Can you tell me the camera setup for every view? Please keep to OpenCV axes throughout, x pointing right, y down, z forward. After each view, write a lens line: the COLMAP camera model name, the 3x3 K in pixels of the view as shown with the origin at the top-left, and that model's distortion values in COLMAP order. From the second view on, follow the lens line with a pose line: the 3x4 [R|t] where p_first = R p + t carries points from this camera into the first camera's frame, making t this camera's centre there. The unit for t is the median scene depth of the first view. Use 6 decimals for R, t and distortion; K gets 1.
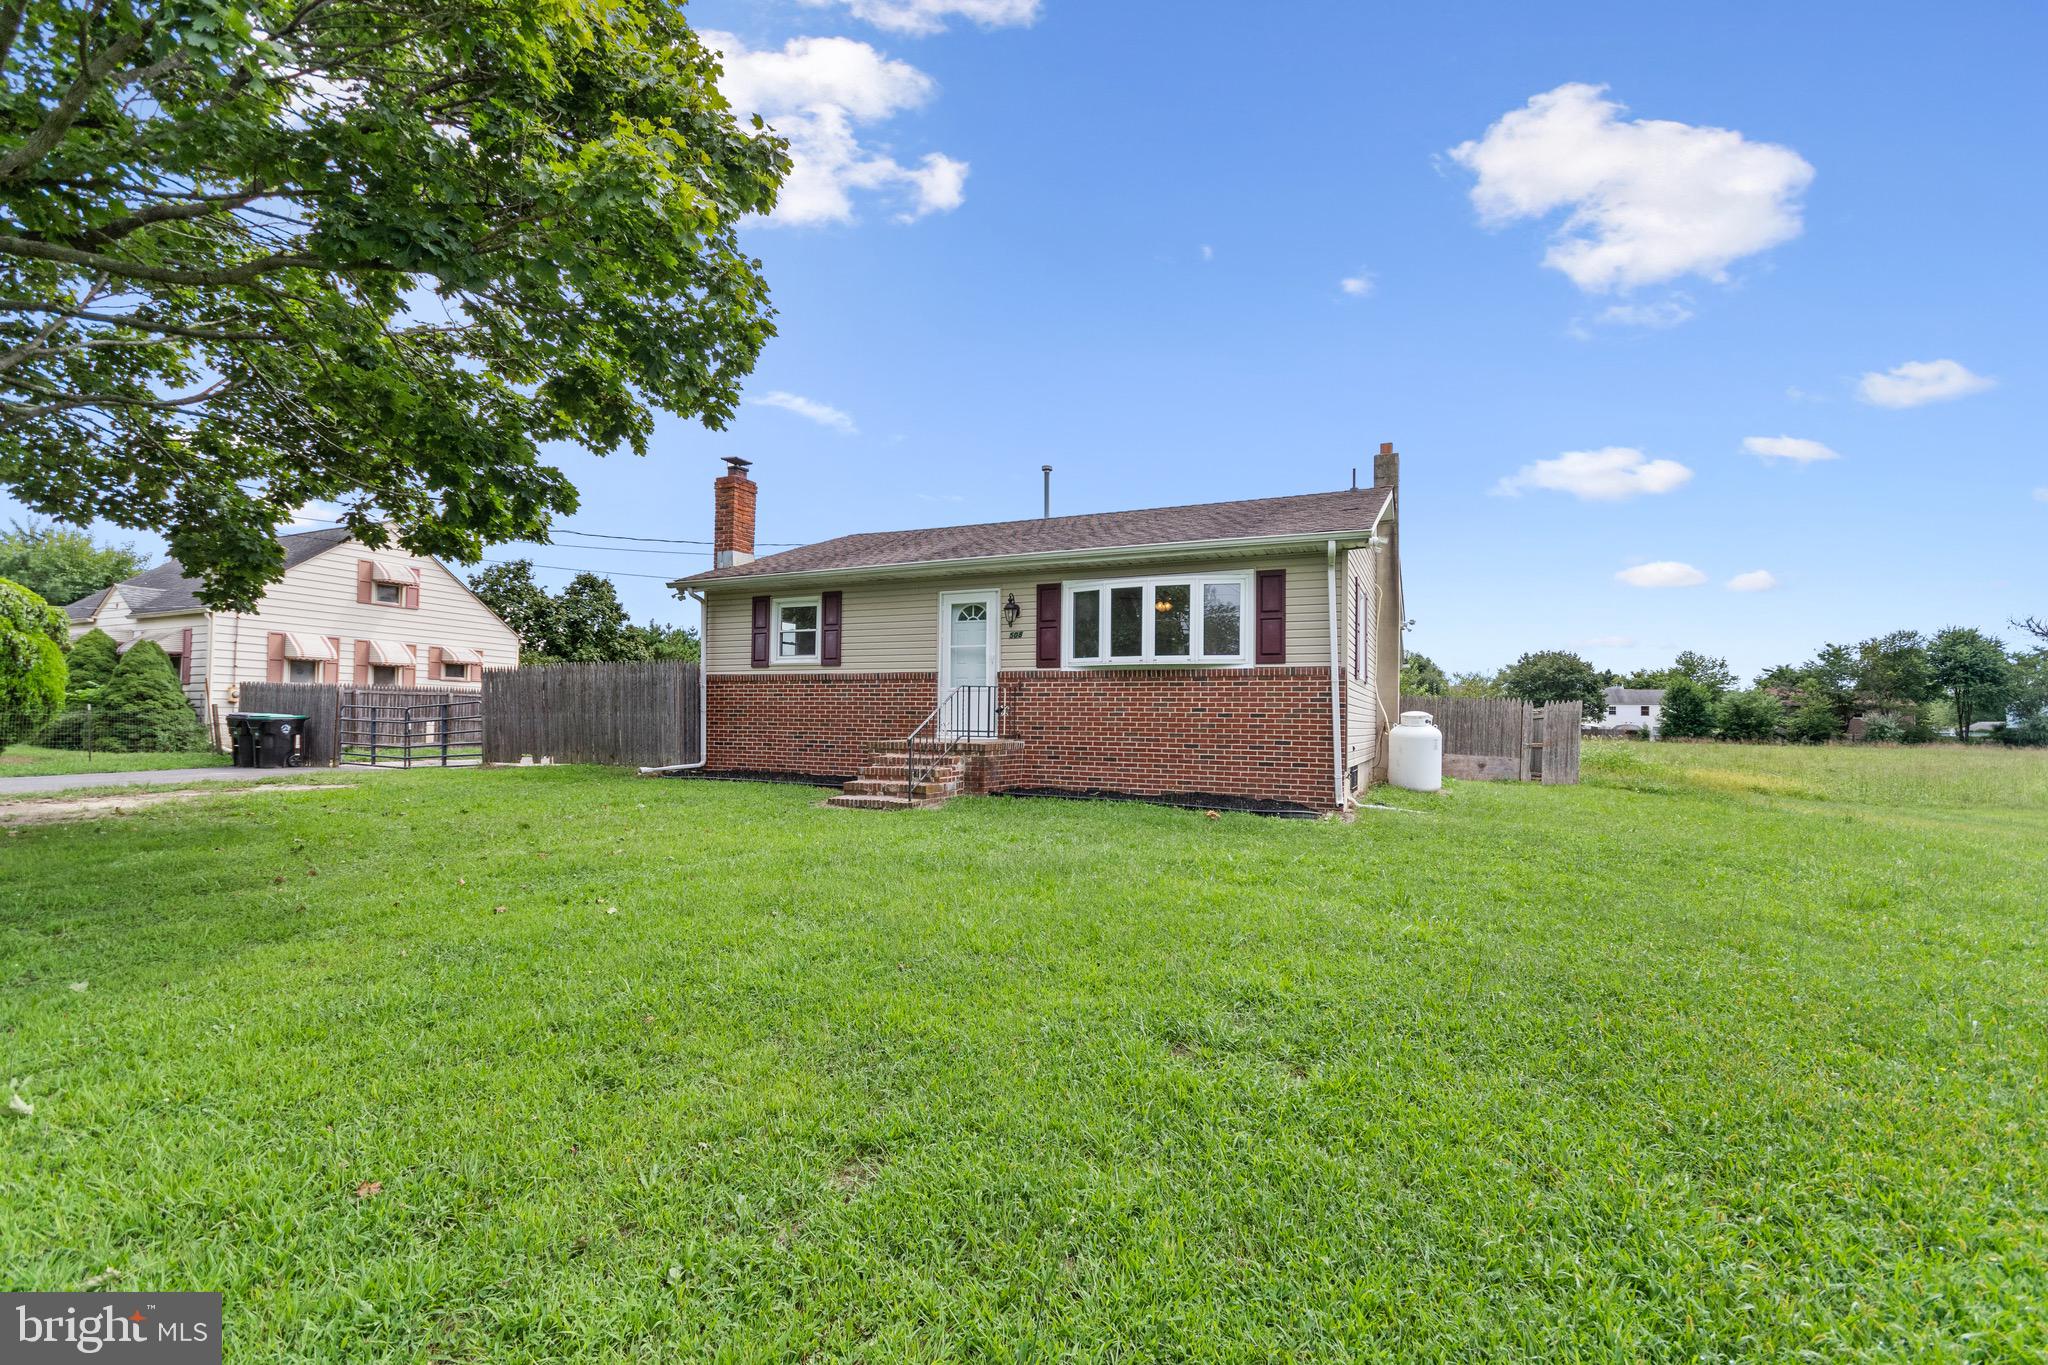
lens RADIAL K [[902.0, 0, 1024.6], [0, 902.0, 686.2], [0, 0, 1]] dist [0.003631, 0.000063]
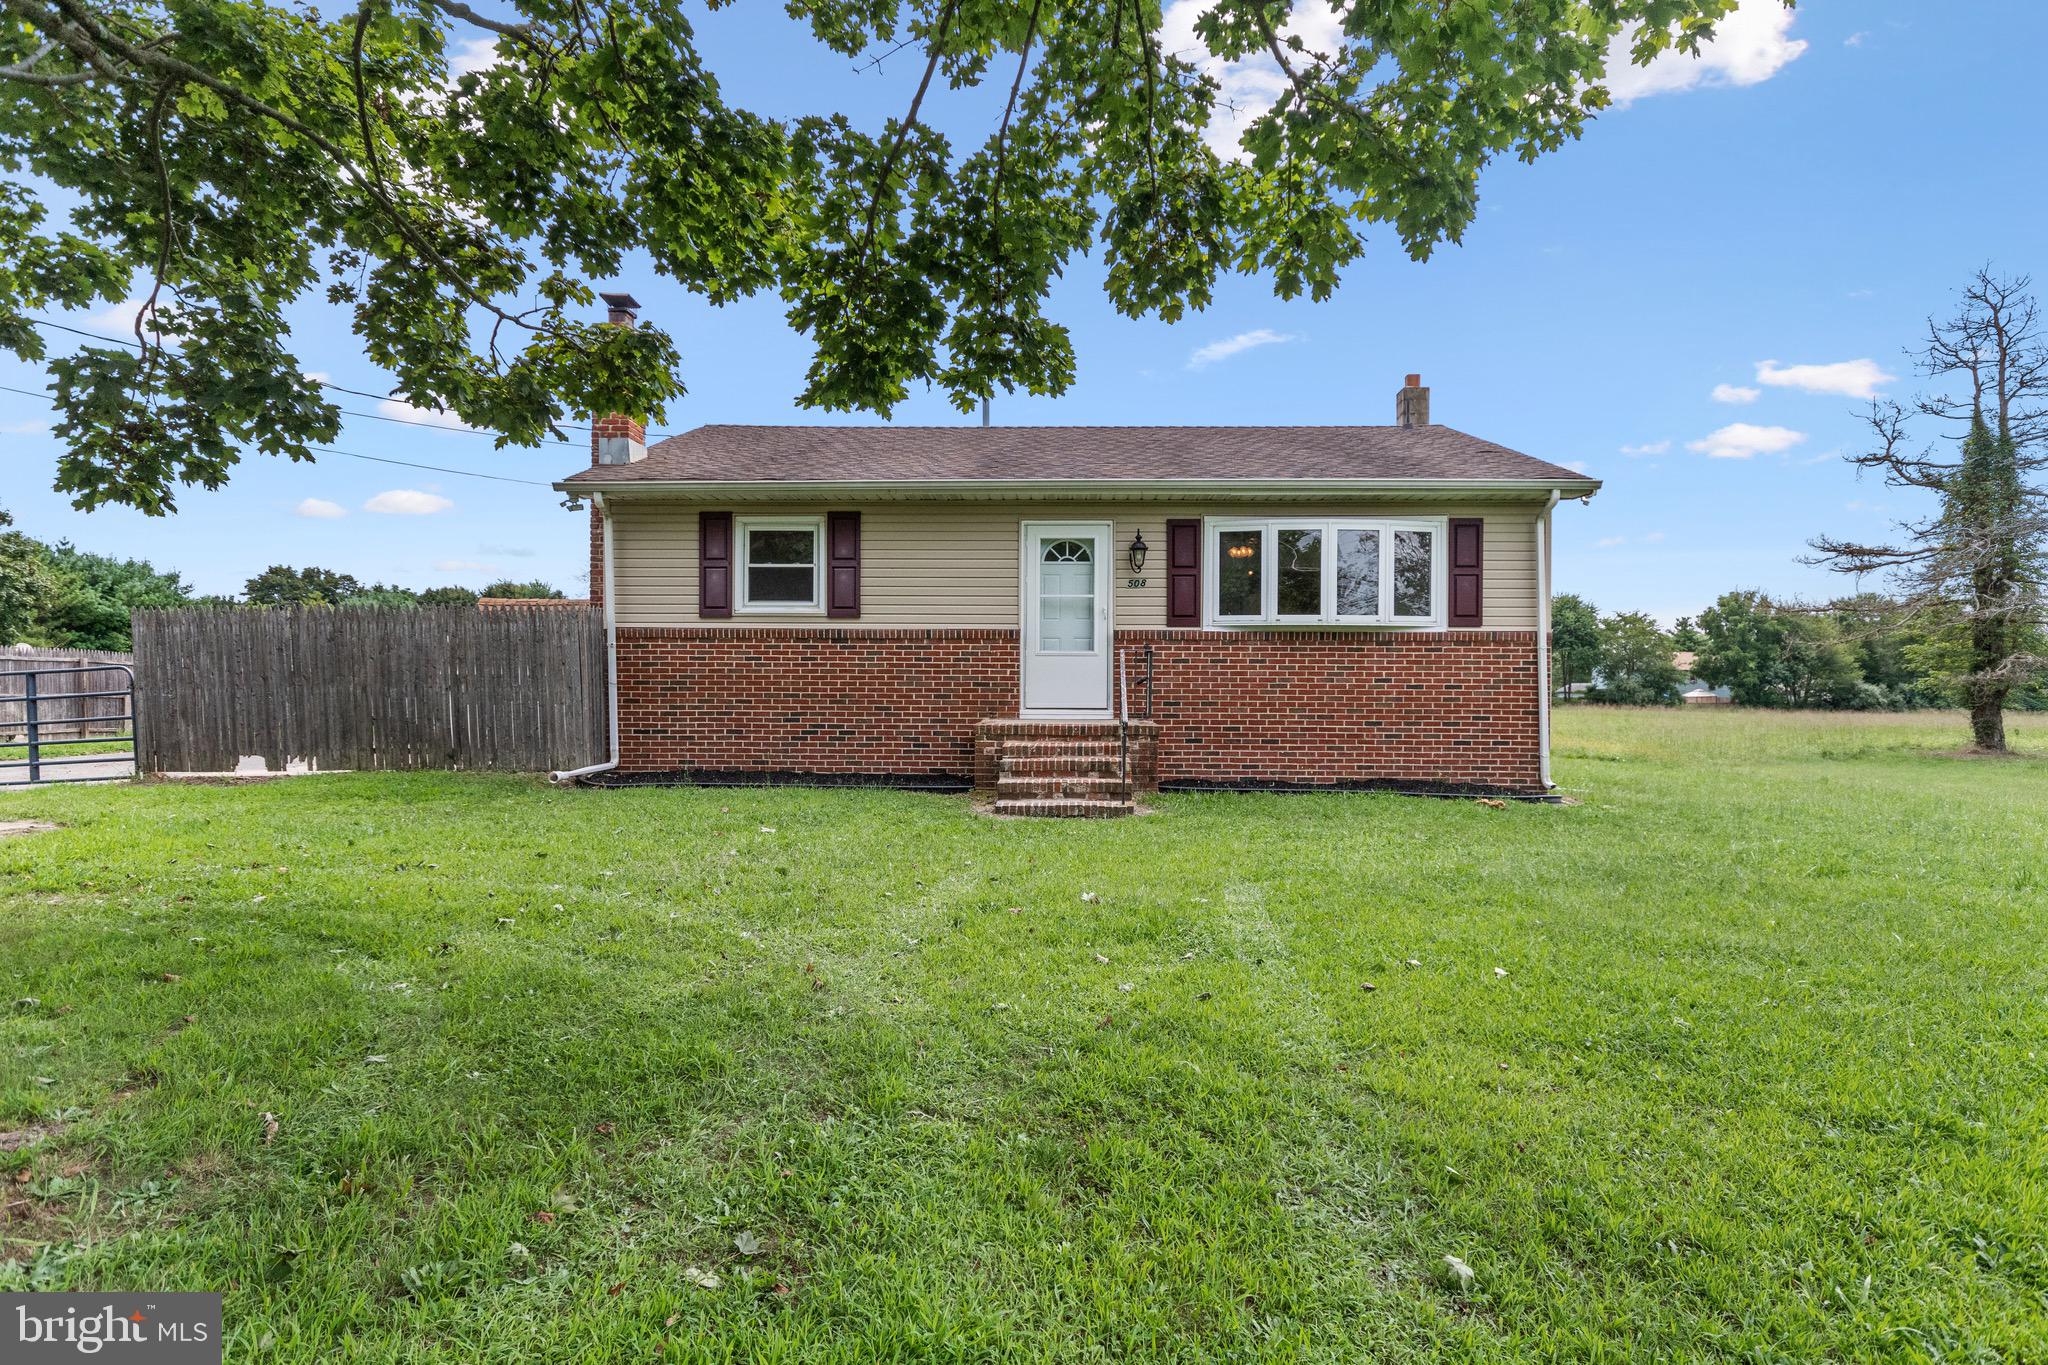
lens RADIAL K [[1150.4, 0, 1024.7], [0, 1150.4, 684.8], [0, 0, 1]] dist [-0.000286, -0.001757]
pose [[0.918963, -0.005318, 0.394309, -0.475593], [-0.009475, 0.999323, 0.035561, -0.004004], [-0.394231, -0.036416, 0.918290, 0.130144]]
